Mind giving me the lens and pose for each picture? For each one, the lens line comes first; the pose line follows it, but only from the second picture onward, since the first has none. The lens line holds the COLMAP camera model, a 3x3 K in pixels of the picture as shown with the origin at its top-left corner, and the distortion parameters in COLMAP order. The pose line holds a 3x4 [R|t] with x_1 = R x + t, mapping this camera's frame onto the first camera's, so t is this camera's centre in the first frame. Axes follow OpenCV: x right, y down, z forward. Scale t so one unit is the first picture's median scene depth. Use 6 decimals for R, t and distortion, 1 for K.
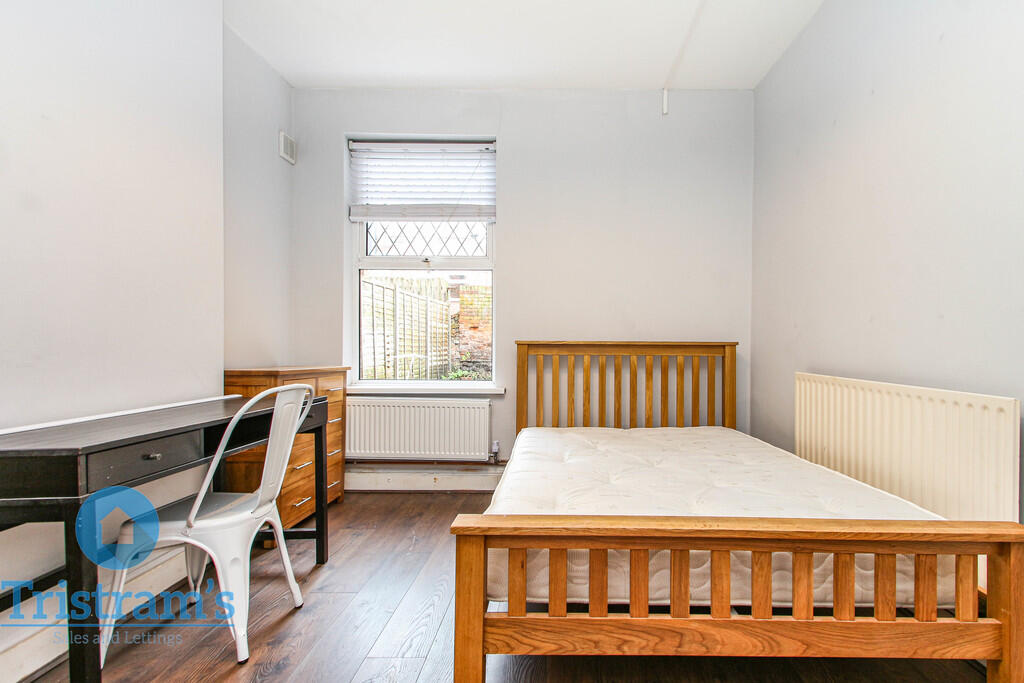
lens RADIAL K [[484.6, 0, 512.0], [0, 484.6, 341.5], [0, 0, 1]] dist [0.015942, -0.000124]
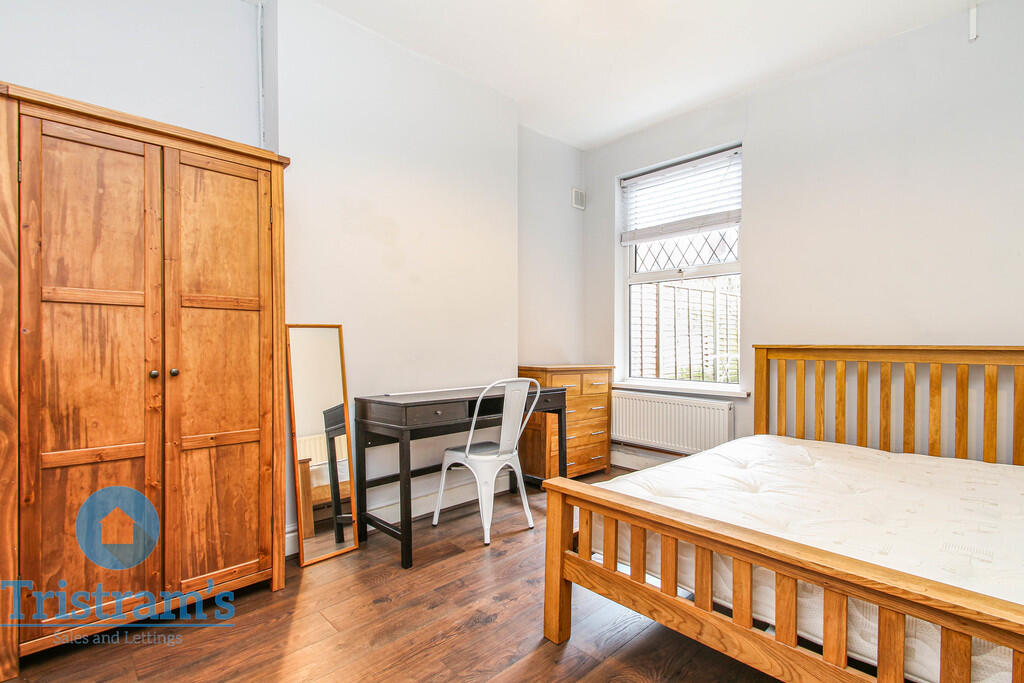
lens RADIAL K [[463.6, 0, 512.0], [0, 463.6, 341.5], [0, 0, 1]] dist [0.003805, -0.000307]
pose [[0.693766, -0.007342, -0.720163, 0.347306], [0.013043, 0.999912, 0.002371, -0.016847], [0.720082, -0.011038, 0.693801, -0.007787]]
